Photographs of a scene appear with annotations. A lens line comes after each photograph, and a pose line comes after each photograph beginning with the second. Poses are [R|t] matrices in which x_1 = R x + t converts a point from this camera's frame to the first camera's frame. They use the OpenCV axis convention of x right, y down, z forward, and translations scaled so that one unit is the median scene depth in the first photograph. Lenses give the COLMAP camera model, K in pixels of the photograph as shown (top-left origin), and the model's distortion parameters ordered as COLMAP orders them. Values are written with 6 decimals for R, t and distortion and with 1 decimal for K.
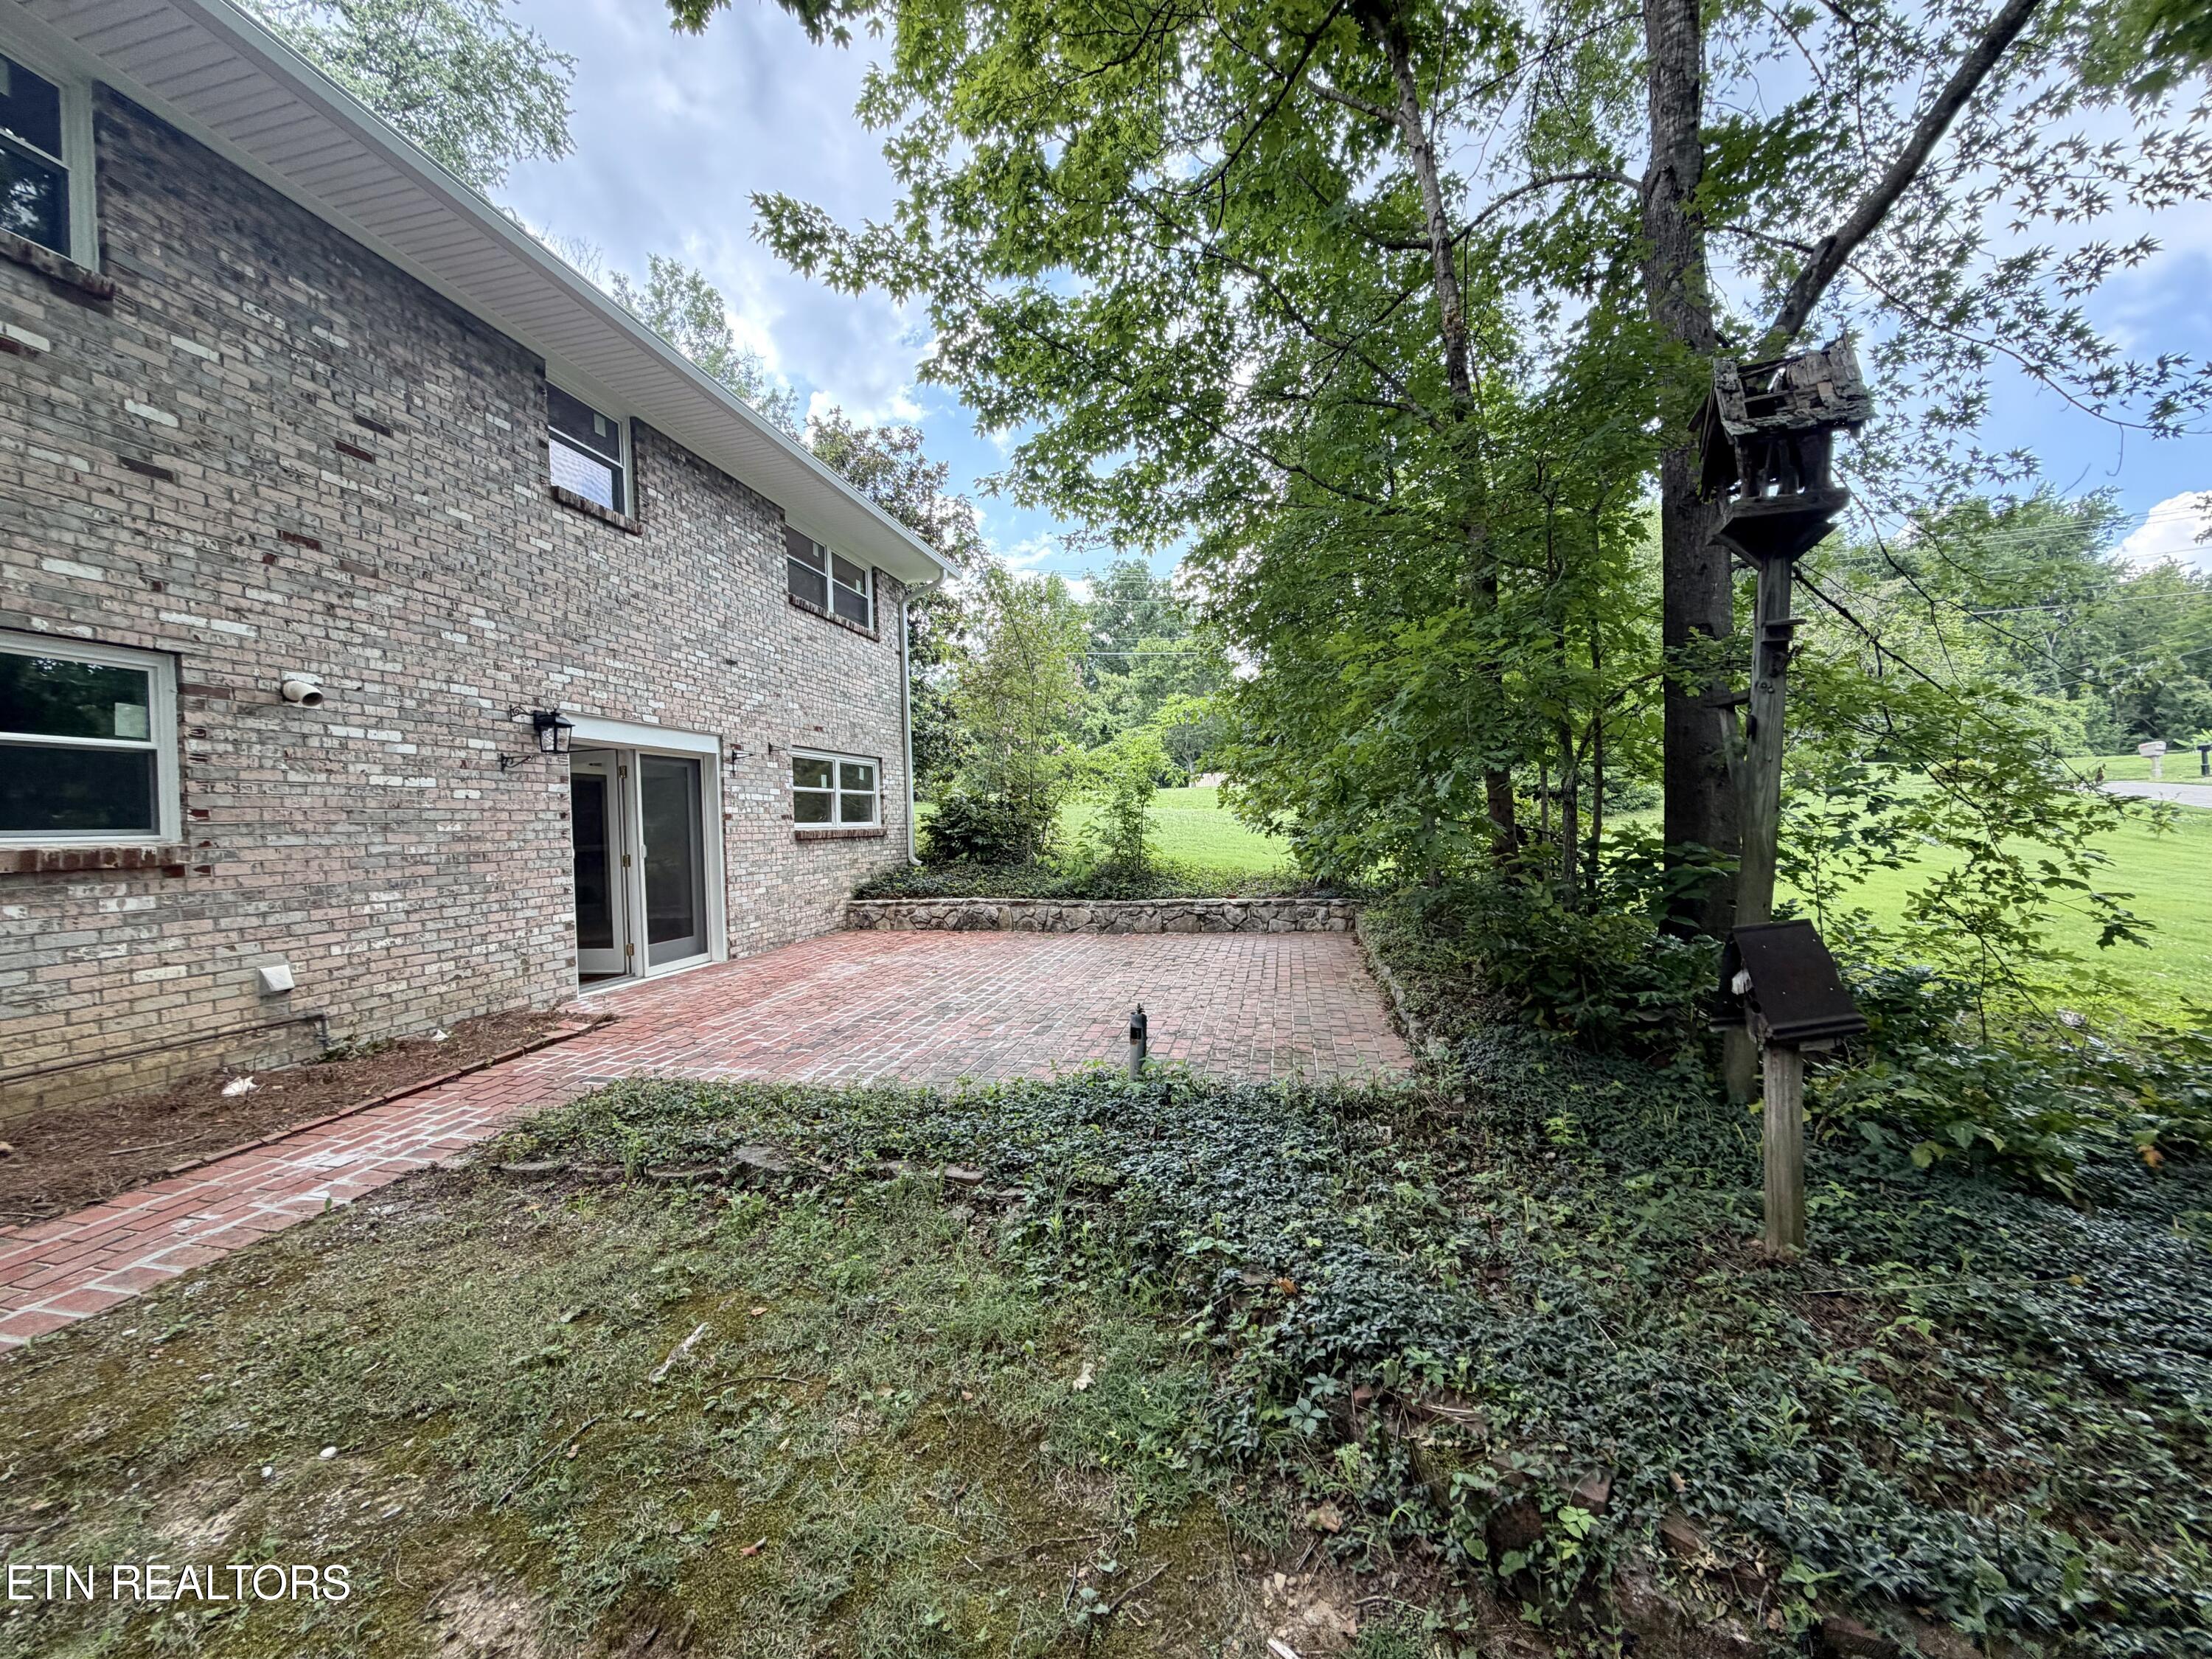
lens RADIAL K [[877.3, 0, 1099.7], [0, 877.3, 834.4], [0, 0, 1]] dist [-0.000923, 0.000161]
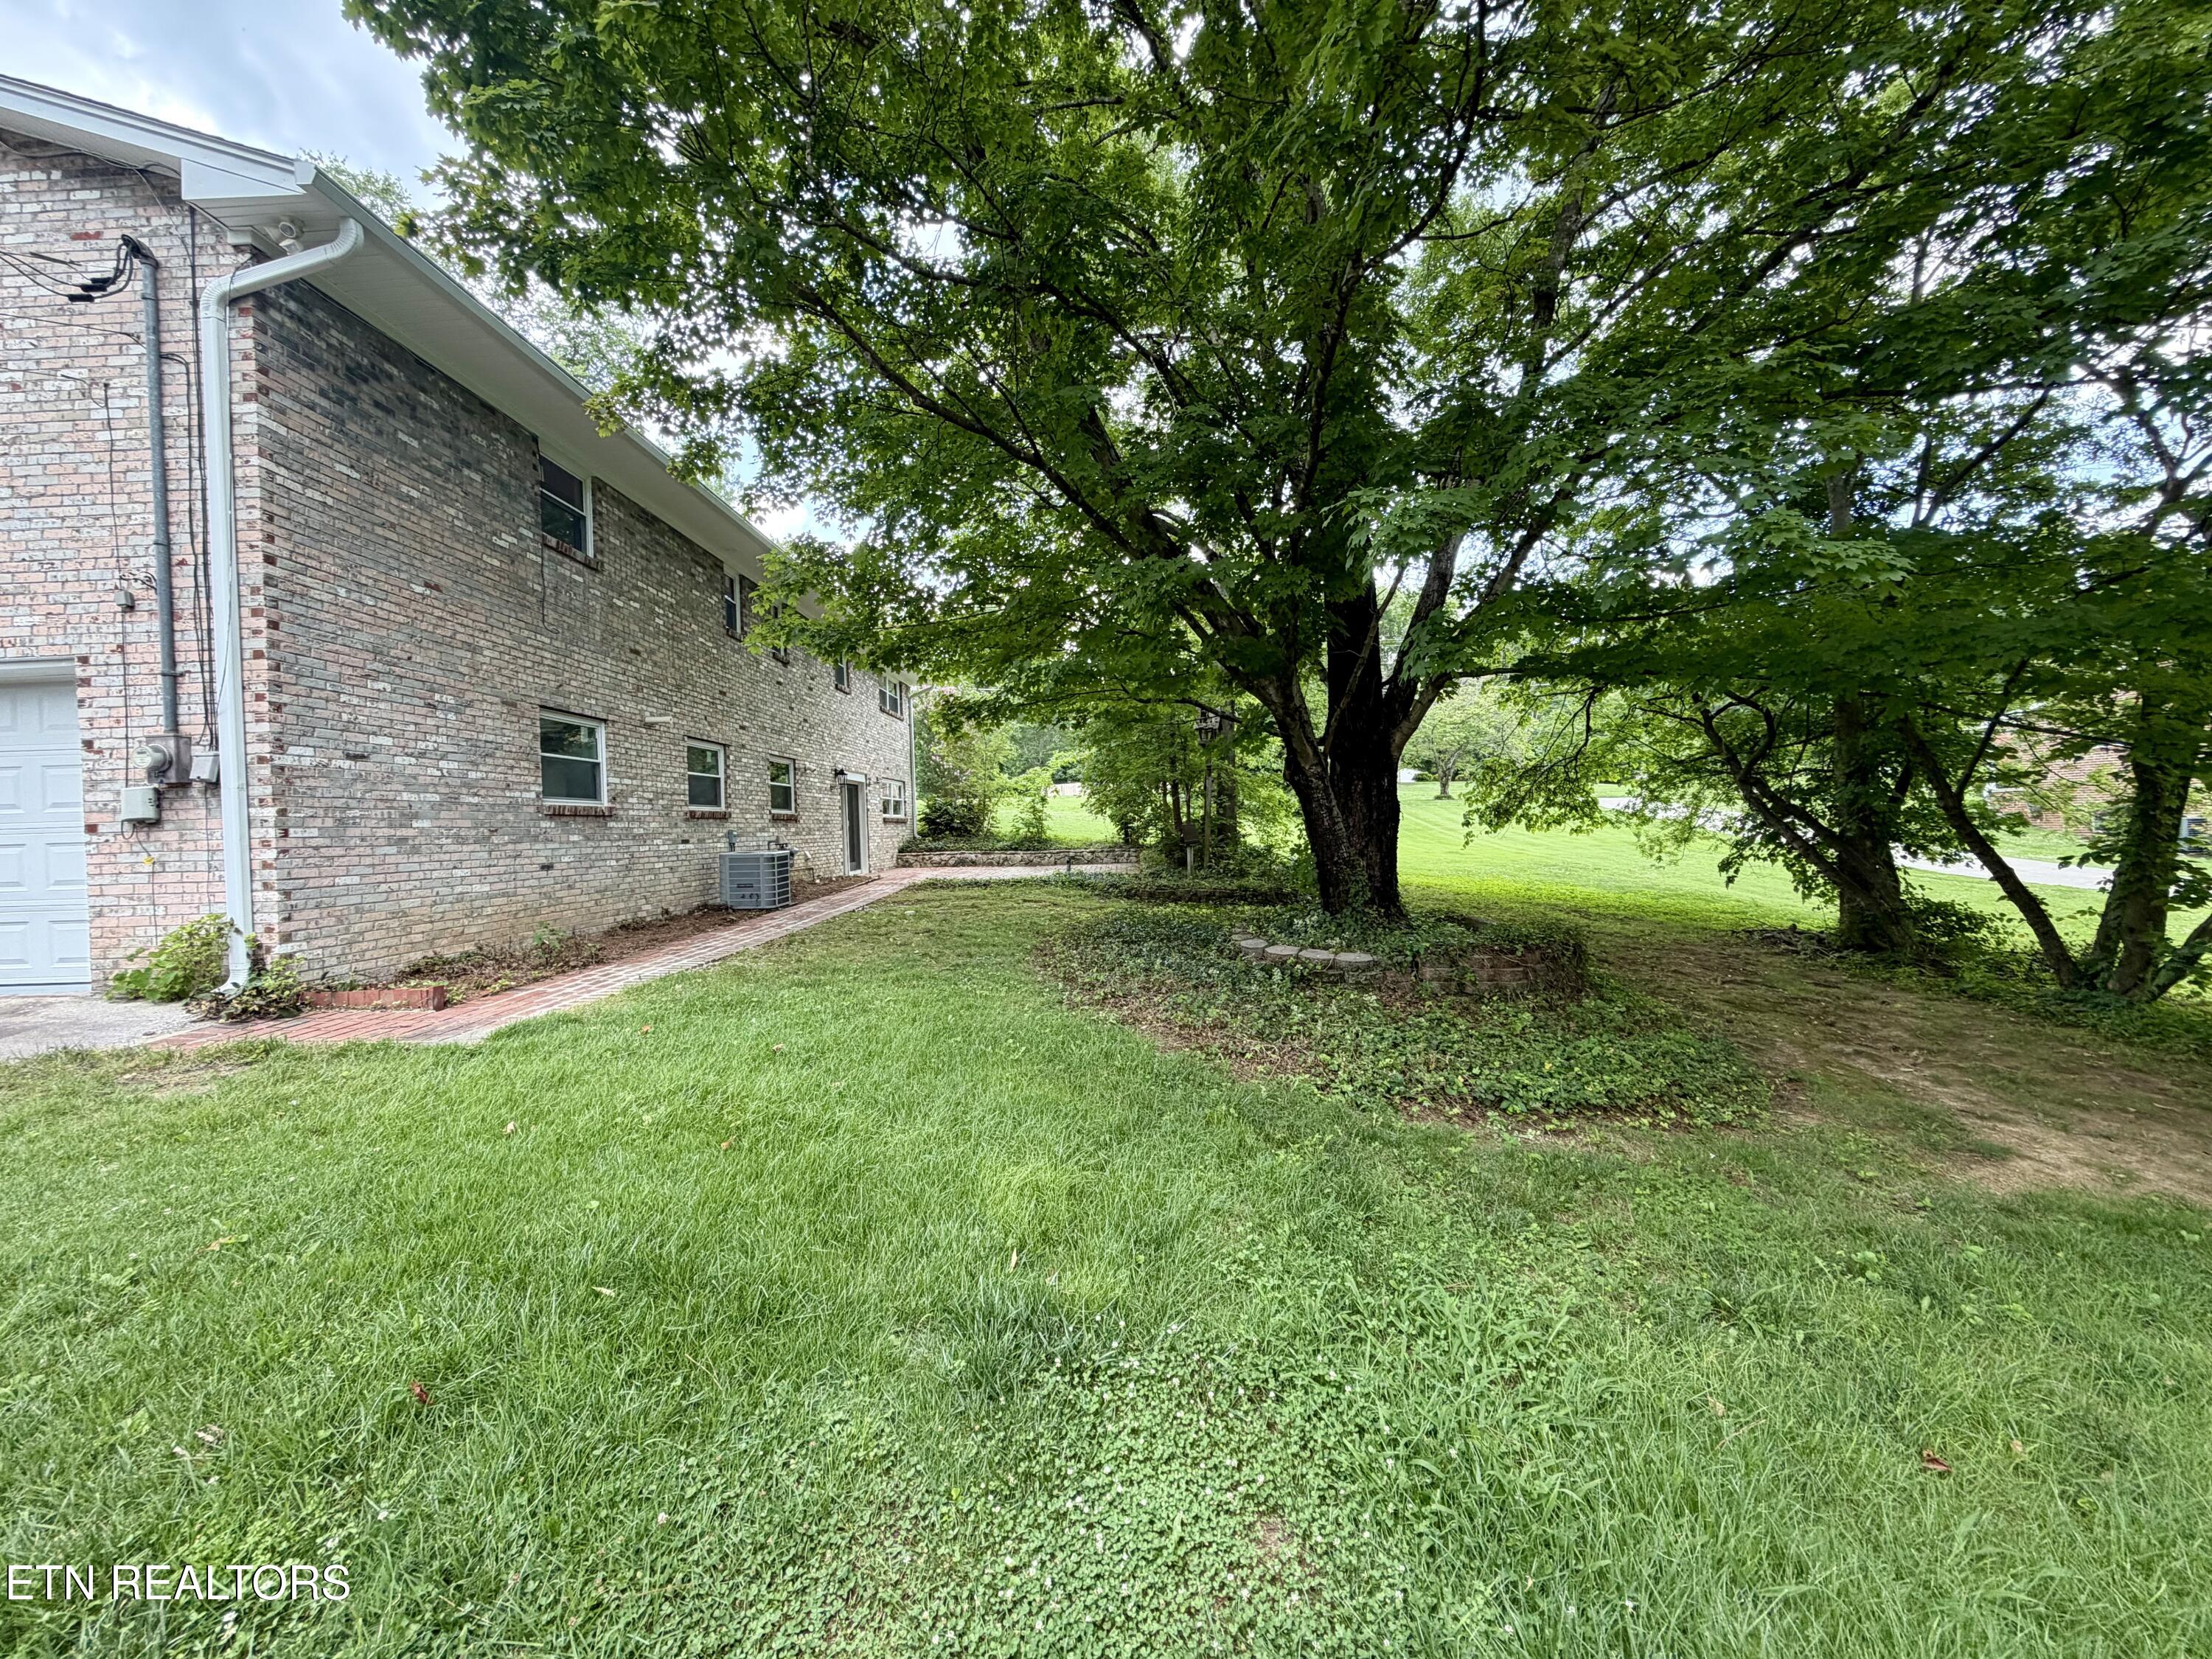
lens RADIAL K [[877.3, 0, 1099.7], [0, 877.3, 834.4], [0, 0, 1]] dist [-0.000923, 0.000161]
pose [[0.980151, 0.000157, 0.198253, -0.232807], [0.001508, 0.999965, -0.008244, 0.049685], [-0.198247, 0.008379, 0.980116, -1.070232]]
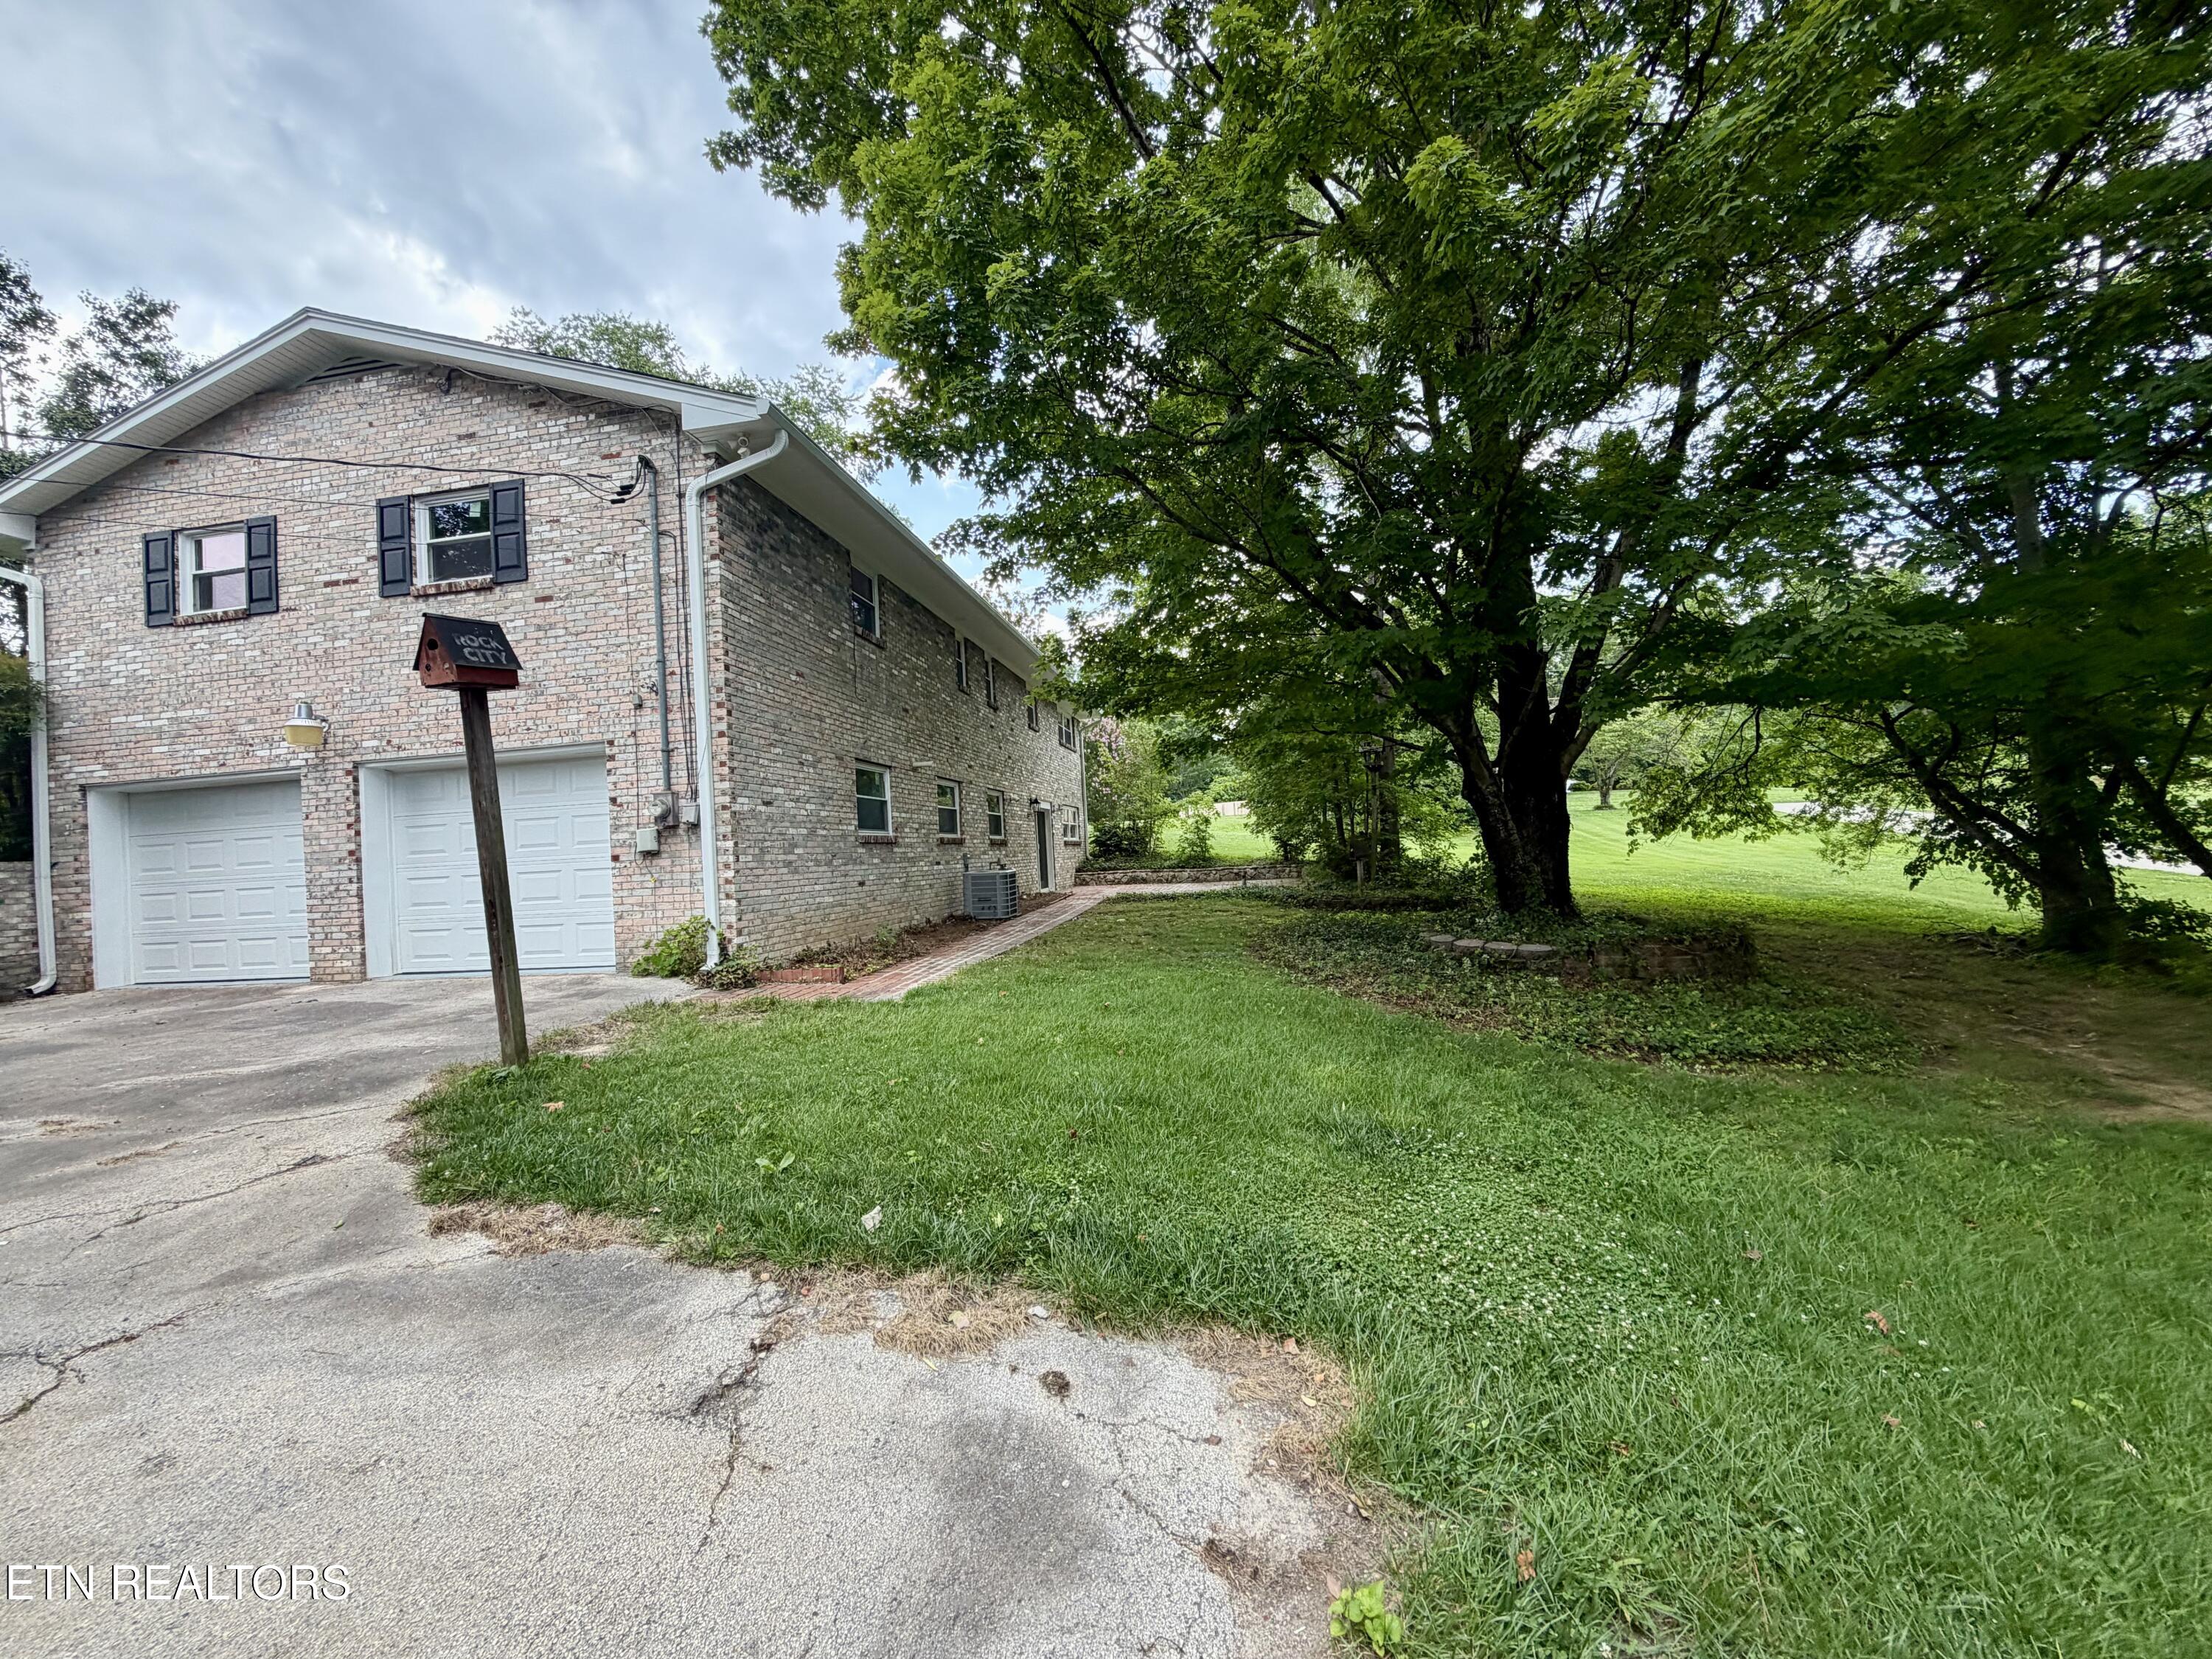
lens RADIAL K [[877.3, 0, 1099.7], [0, 877.3, 834.4], [0, 0, 1]] dist [-0.000923, 0.000161]
pose [[0.998424, -0.019142, 0.052753, -0.342816], [0.020938, 0.999213, -0.033698, 0.055029], [-0.052066, 0.034749, 0.998039, -1.225618]]
